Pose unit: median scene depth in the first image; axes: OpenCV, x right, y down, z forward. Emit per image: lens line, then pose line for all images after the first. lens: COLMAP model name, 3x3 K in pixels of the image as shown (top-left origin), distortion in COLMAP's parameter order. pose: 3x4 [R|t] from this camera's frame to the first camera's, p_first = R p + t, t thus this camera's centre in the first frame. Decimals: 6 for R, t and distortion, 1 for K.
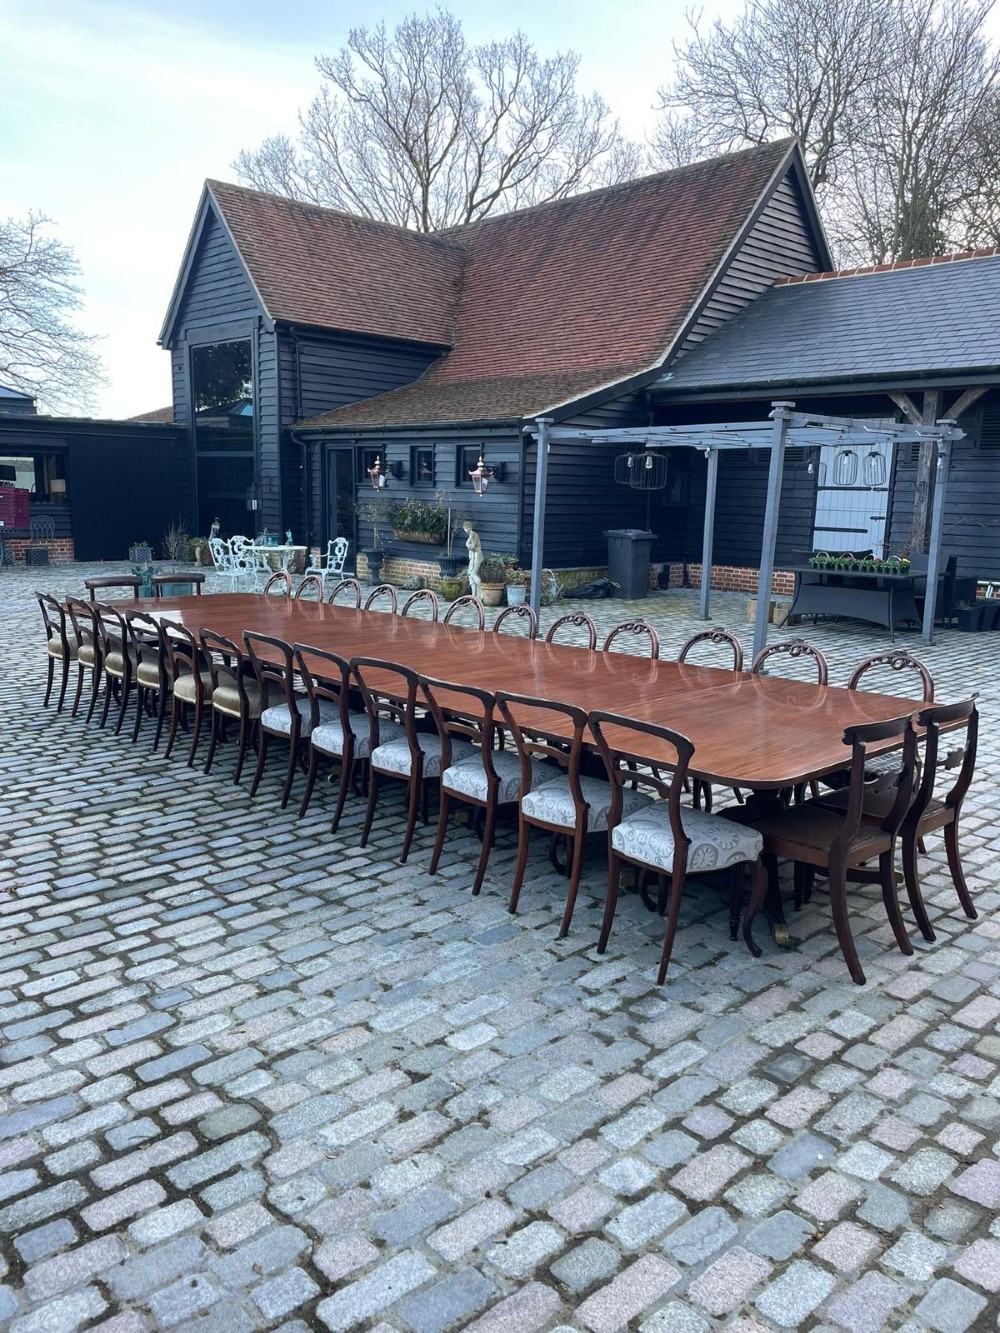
lens RADIAL K [[994.9, 0, 501.2], [0, 994.9, 669.7], [0, 0, 1]] dist [0.085971, -0.108199]
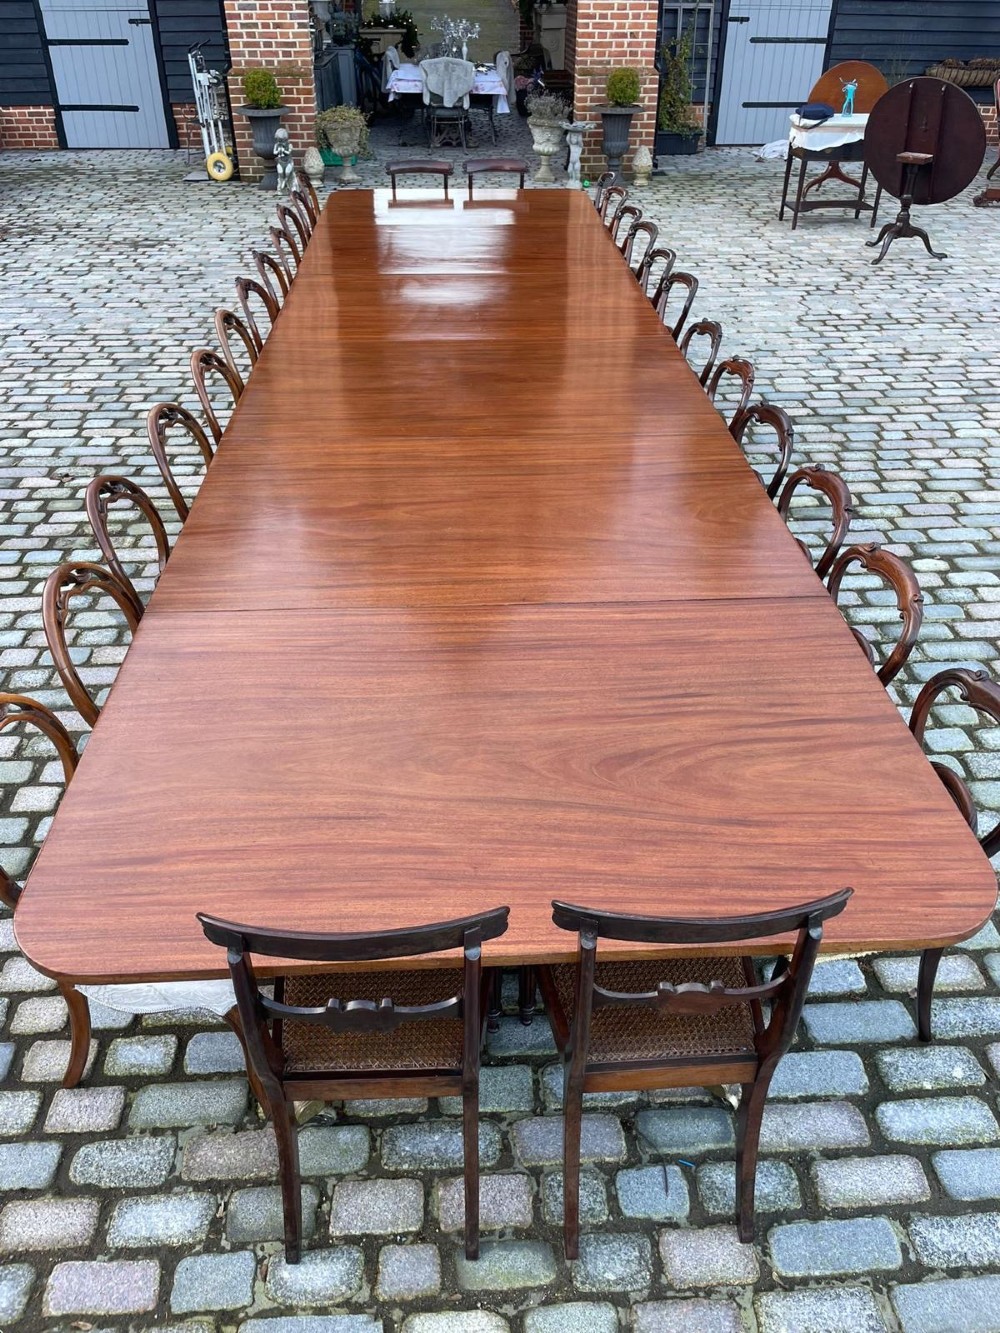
lens RADIAL K [[994.9, 0, 498.9], [0, 994.9, 655.3], [0, 0, 1]] dist [0.085971, -0.108199]
pose [[-0.763247, -0.369701, 0.529882, -0.909030], [0.118502, 0.726104, 0.677296, -0.534439], [-0.635147, 0.579736, -0.510386, 2.251867]]
